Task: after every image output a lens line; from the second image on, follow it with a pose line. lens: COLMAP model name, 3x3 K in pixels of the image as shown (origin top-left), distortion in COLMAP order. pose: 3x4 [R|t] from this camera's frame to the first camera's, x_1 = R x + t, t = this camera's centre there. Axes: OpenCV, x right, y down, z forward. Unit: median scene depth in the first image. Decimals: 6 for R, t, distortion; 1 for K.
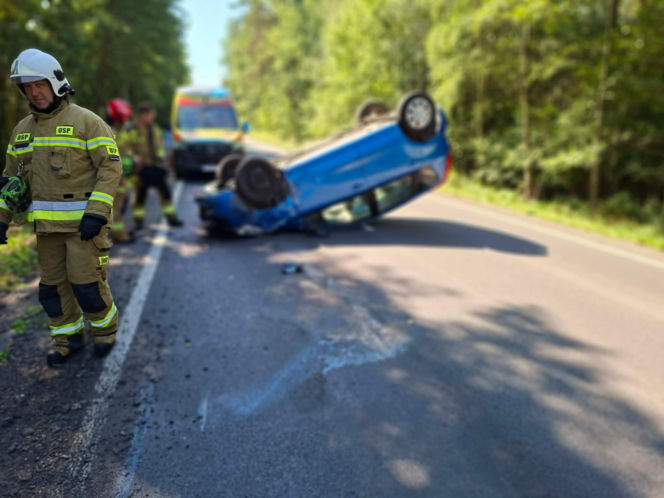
lens RADIAL K [[458.2, 0, 330.0], [0, 458.2, 245.2], [0, 0, 1]] dist [0.107937, -0.139373]
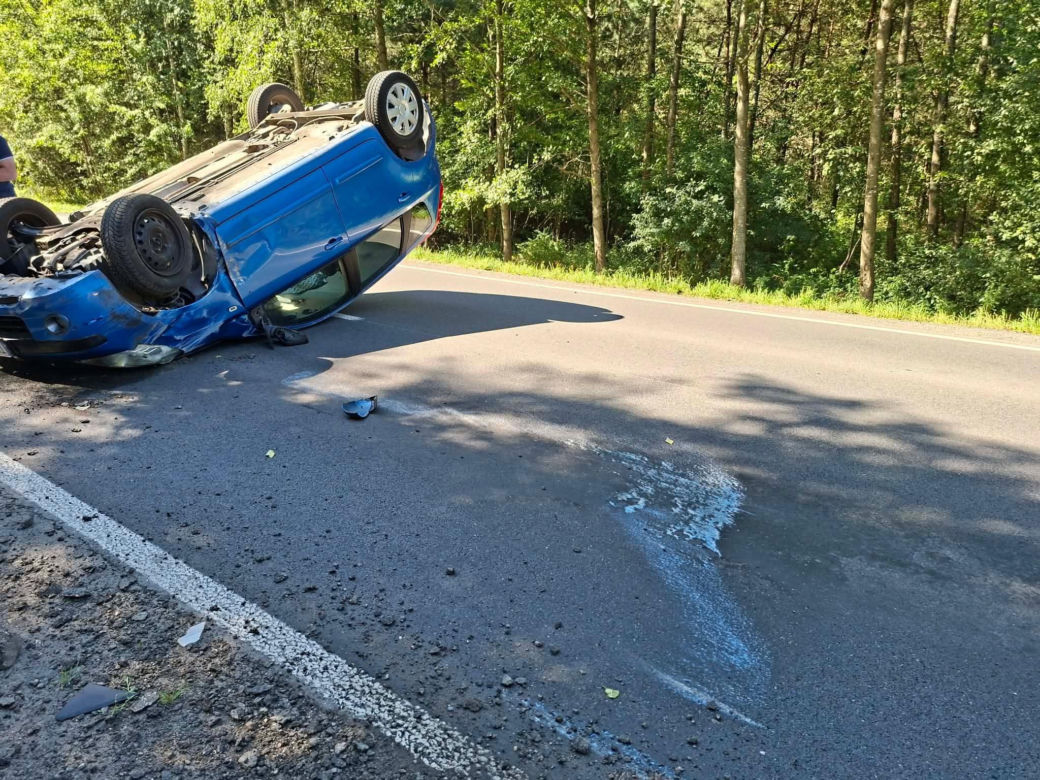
lens RADIAL K [[717.7, 0, 516.9], [0, 717.7, 384.1], [0, 0, 1]] dist [0.107937, -0.139373]
pose [[0.784727, -0.195905, 0.588068, -0.144296], [0.155154, 0.980619, 0.119636, -0.015281], [-0.600108, -0.002640, 0.799914, 0.084756]]
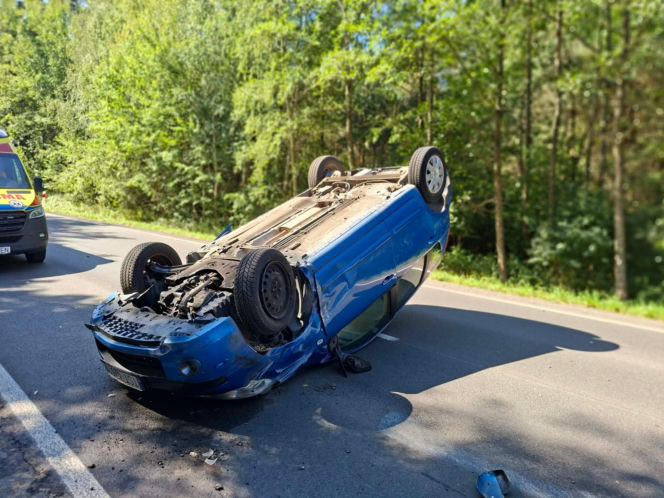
lens RADIAL K [[460.9, 0, 339.1], [0, 460.9, 239.5], [0, 0, 1]] dist [0.107728, -0.140549]
pose [[0.854955, -0.055569, 0.515718, -0.158908], [0.120591, 0.988296, -0.093425, -0.061667], [-0.504490, 0.142065, 0.851650, 0.216489]]
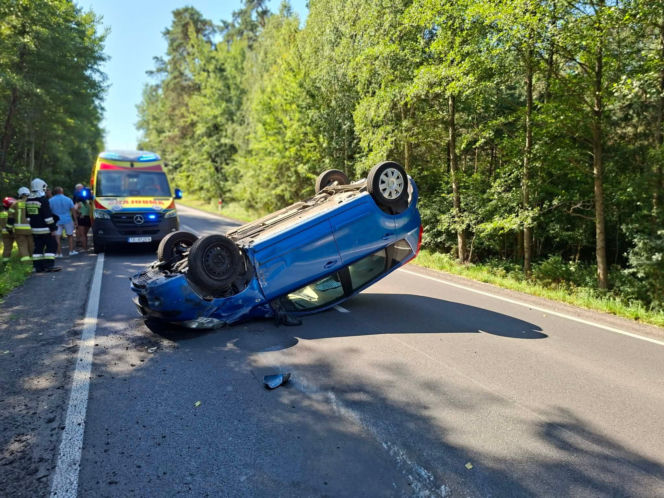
lens RADIAL K [[458.2, 0, 330.0], [0, 458.2, 245.2], [0, 0, 1]] dist [0.107937, -0.139373]
pose [[0.985148, -0.022865, 0.170178, -0.041980], [0.044802, 0.990992, -0.126204, -0.024837], [-0.165759, 0.131954, 0.977298, 0.065480]]
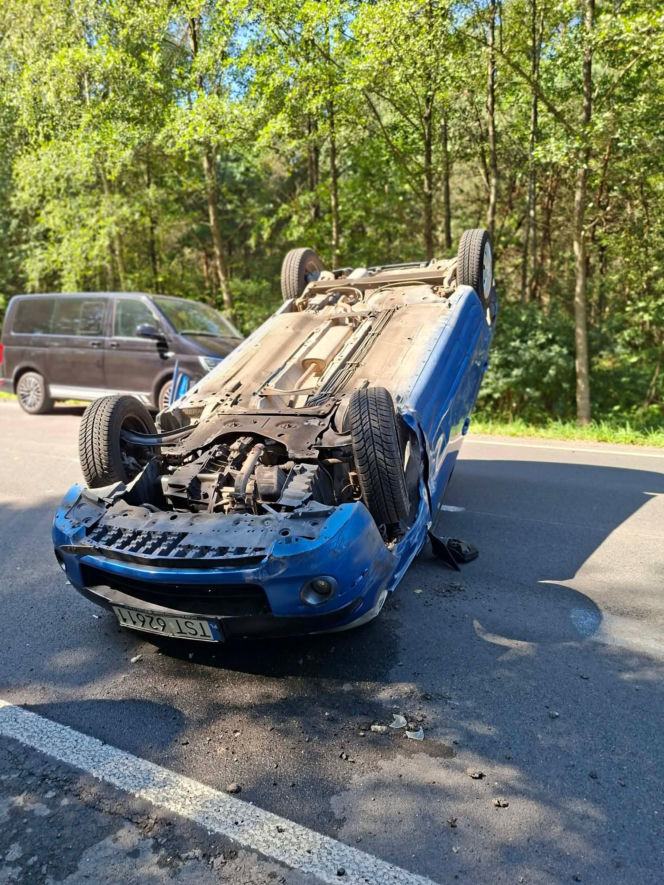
lens RADIAL K [[614.3, 0, 330.3], [0, 614.3, 447.1], [0, 0, 1]] dist [0.107728, -0.140549]
pose [[0.677215, -0.183815, 0.712454, -0.220658], [0.209370, 0.976404, 0.052900, -0.078720], [-0.705368, 0.113342, 0.699722, 0.313426]]
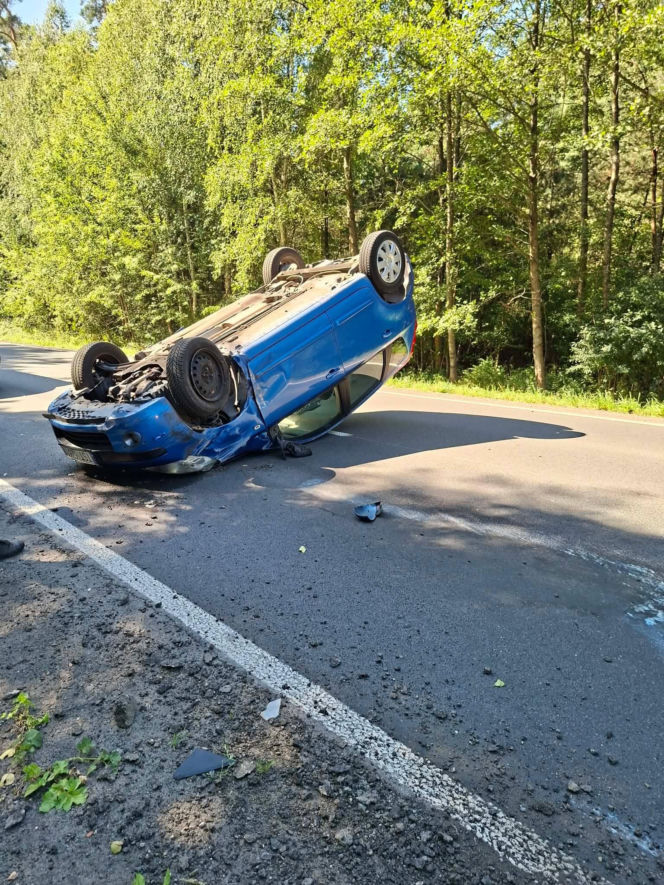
lens RADIAL K [[613.0, 0, 327.3], [0, 613.0, 440.8], [0, 0, 1]] dist [0.100614, -0.127544]
pose [[0.886537, -0.143546, 0.439825, -0.162830], [0.154178, 0.987974, 0.011676, -0.020068], [-0.436212, 0.057460, 0.898008, 0.103200]]
